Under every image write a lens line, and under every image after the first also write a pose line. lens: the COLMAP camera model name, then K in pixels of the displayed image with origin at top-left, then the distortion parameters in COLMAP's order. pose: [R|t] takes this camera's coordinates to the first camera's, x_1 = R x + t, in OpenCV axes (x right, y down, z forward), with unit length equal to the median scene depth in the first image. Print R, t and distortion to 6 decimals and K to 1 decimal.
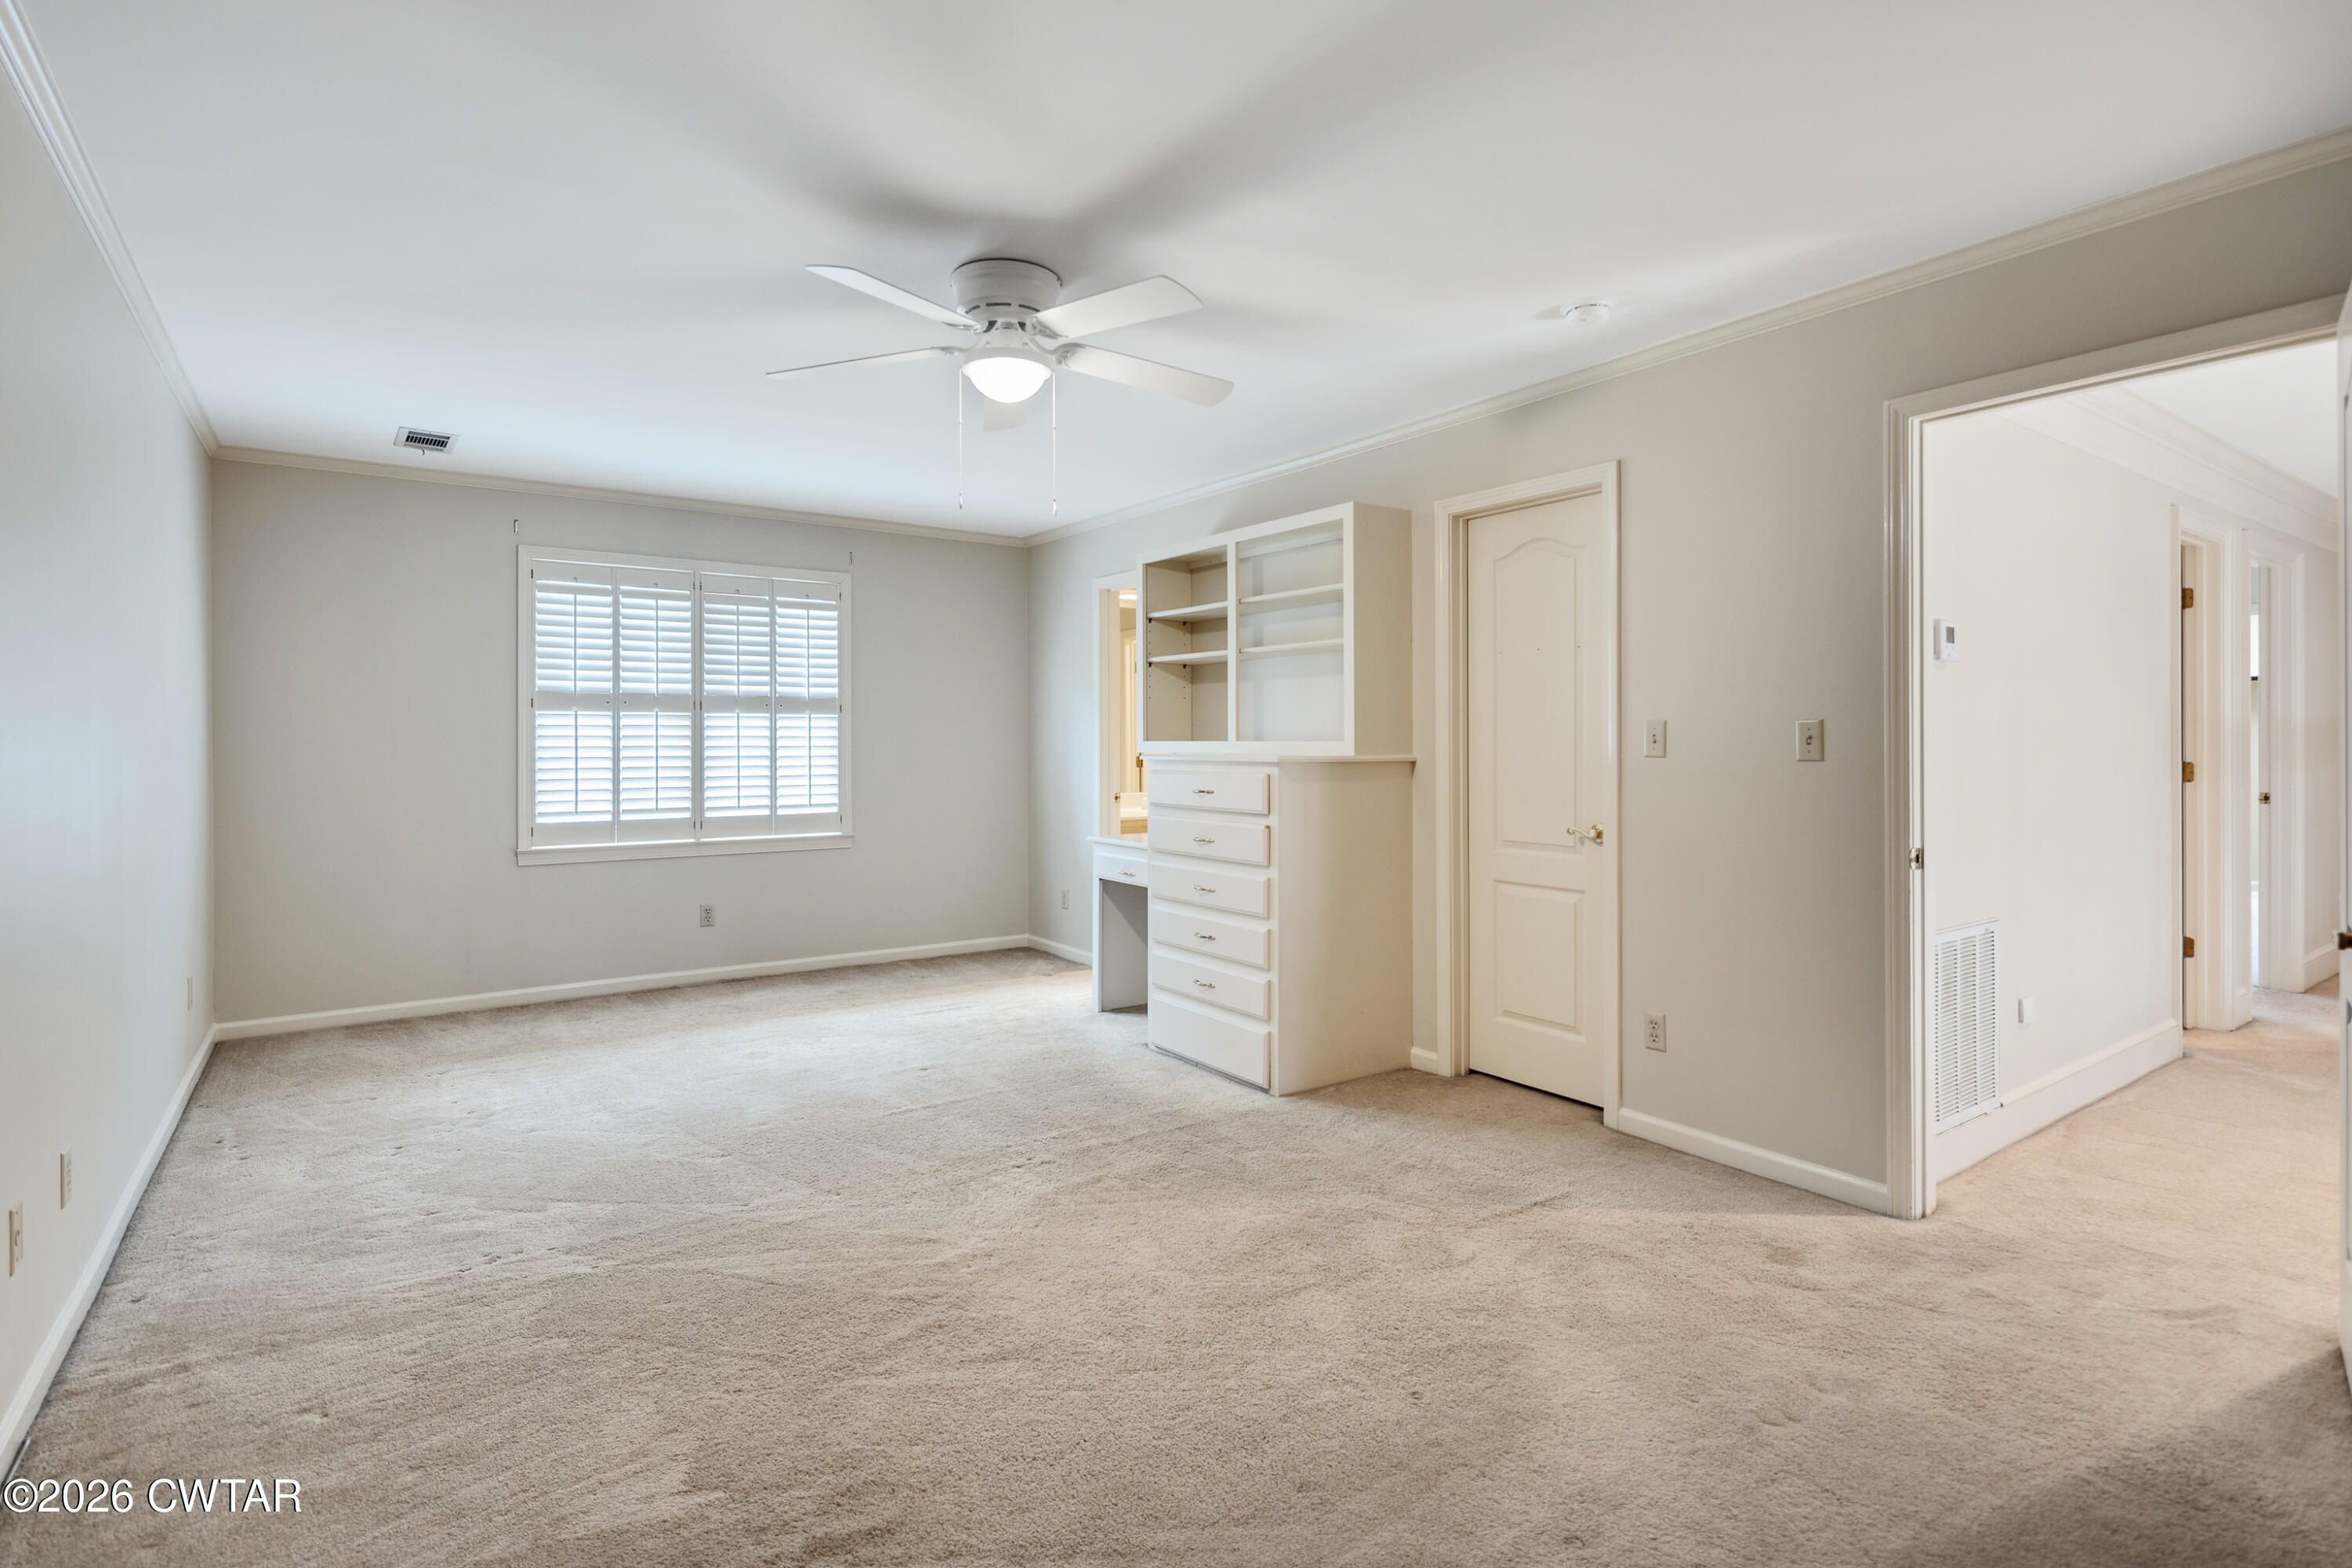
lens RADIAL K [[1135.4, 0, 1143.5], [0, 1135.4, 737.1], [0, 0, 1]] dist [0.005102, -0.003274]
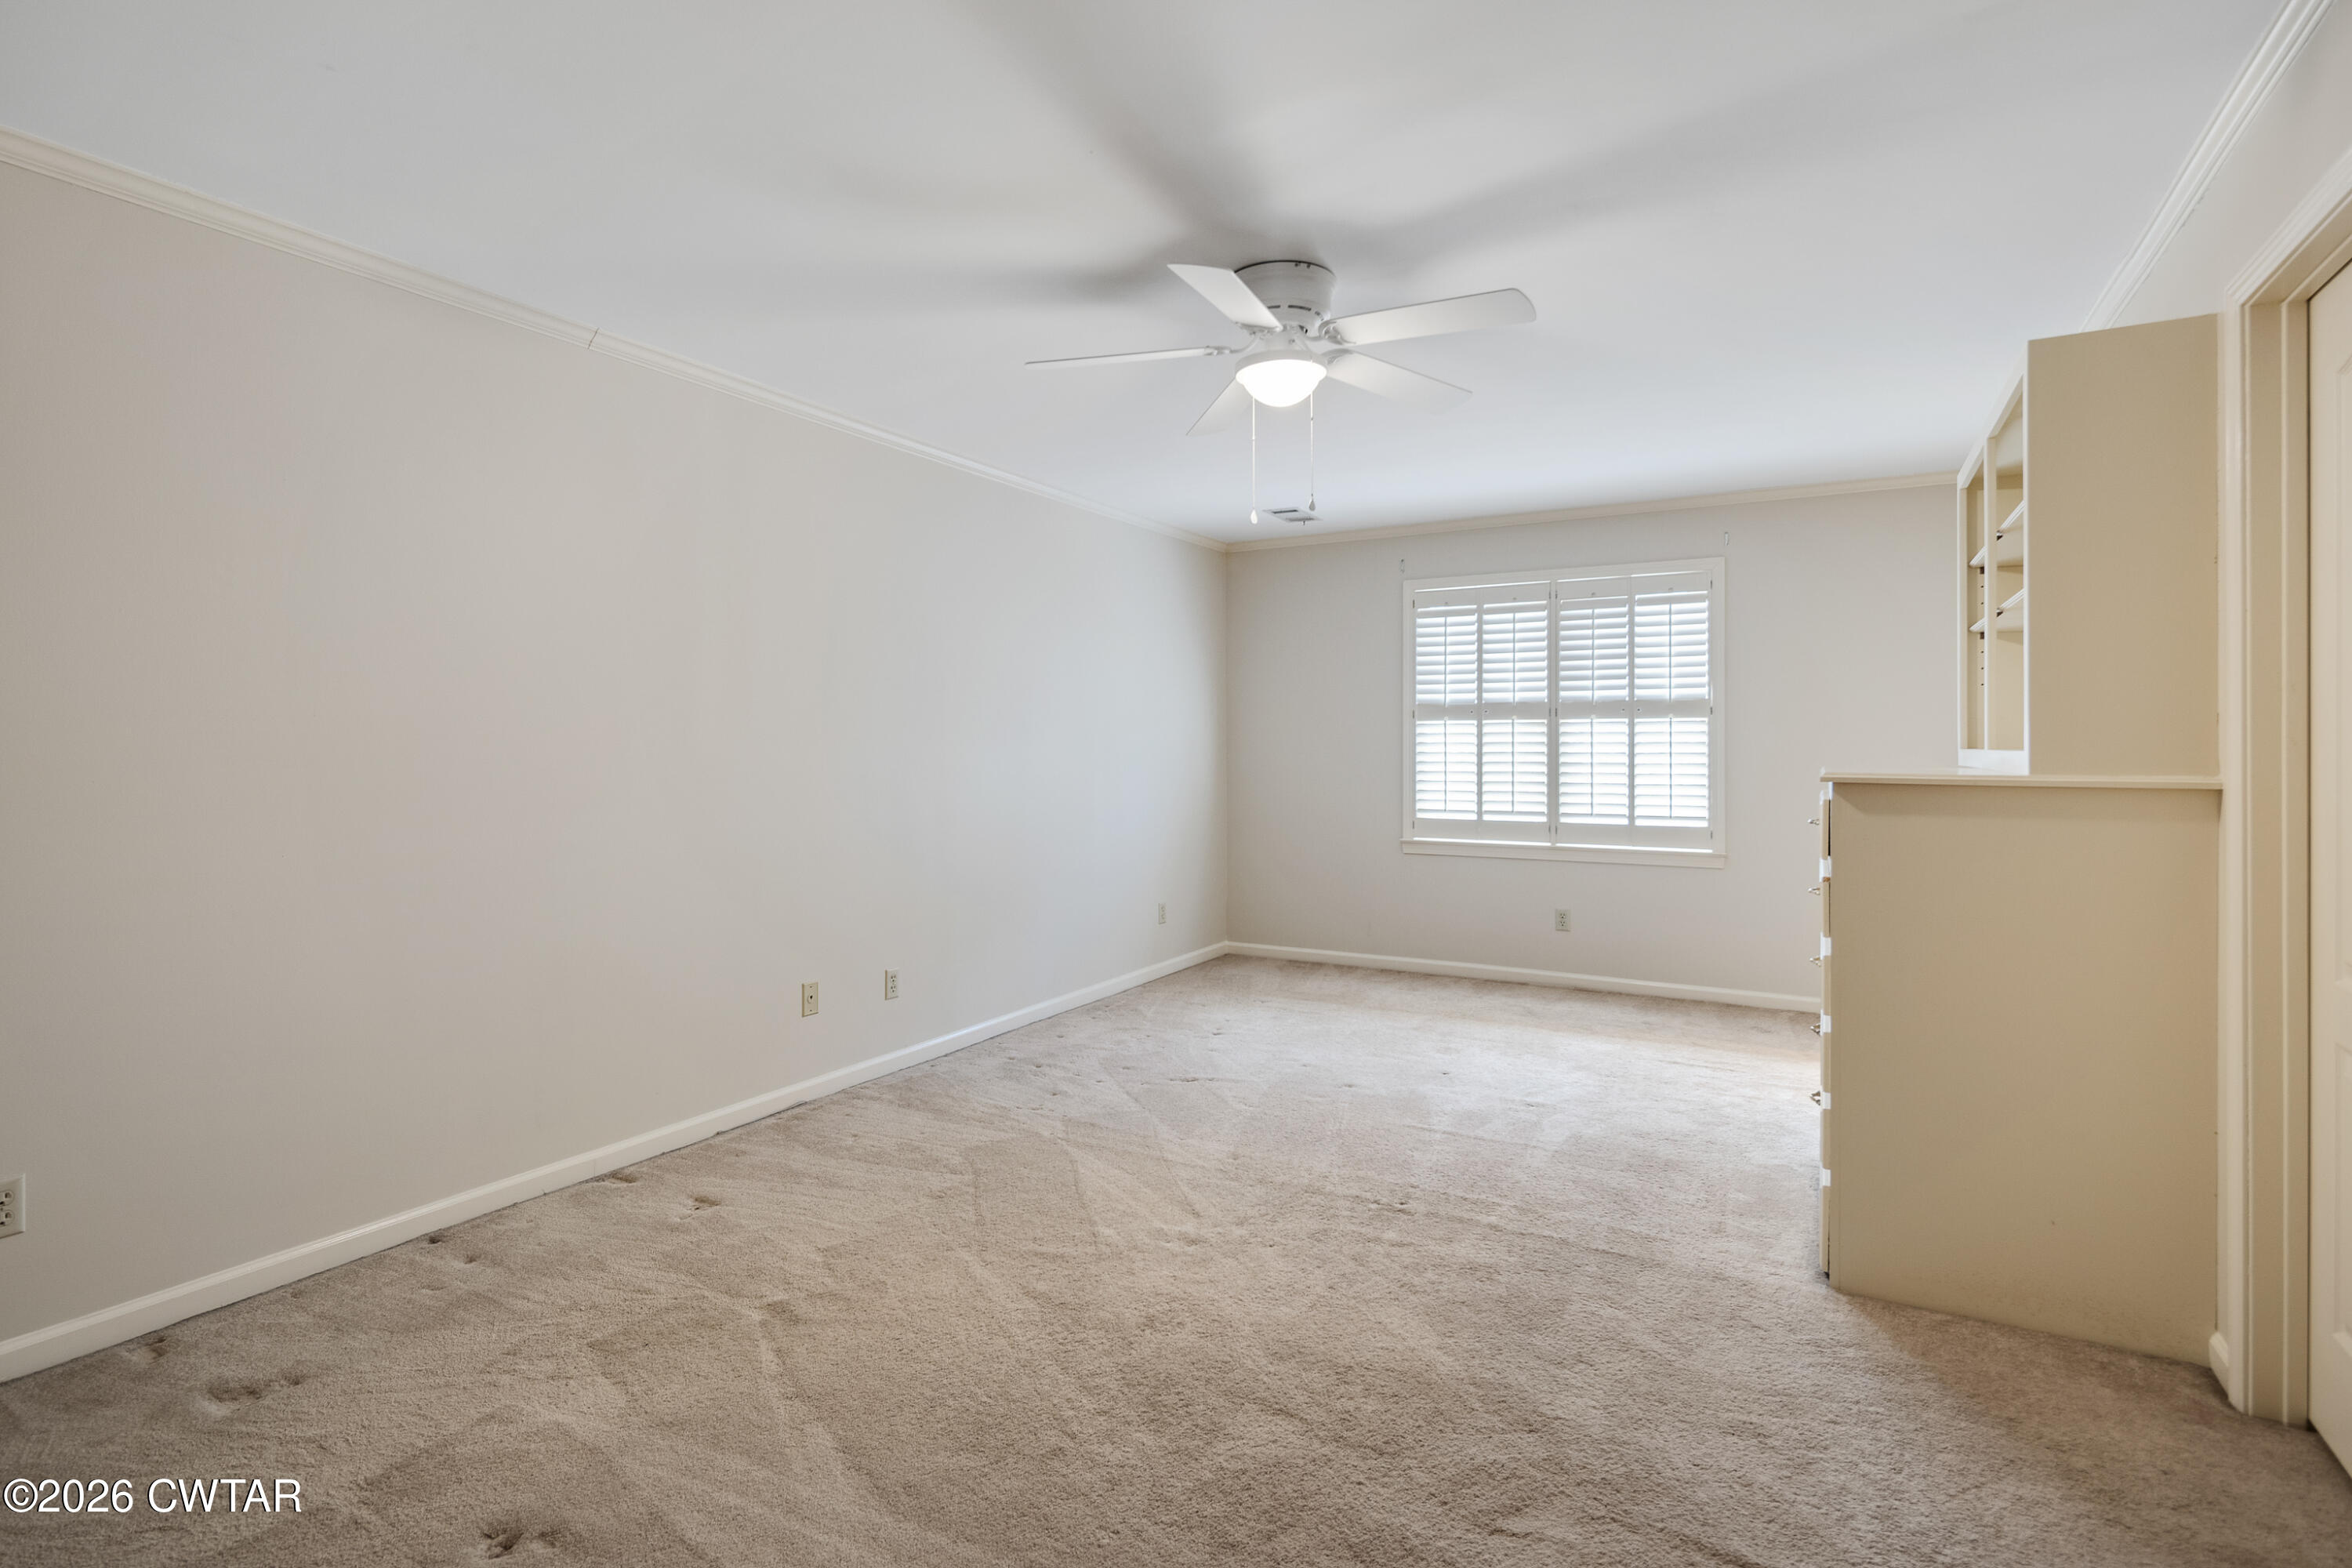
lens RADIAL K [[1135.4, 0, 1174.8], [0, 1135.4, 740.2], [0, 0, 1]] dist [0.005102, -0.003274]
pose [[0.432910, -0.003811, -0.901429, 0.380584], [0.002531, 0.999992, -0.003012, -0.000577], [0.901434, -0.000977, 0.432916, 0.255189]]
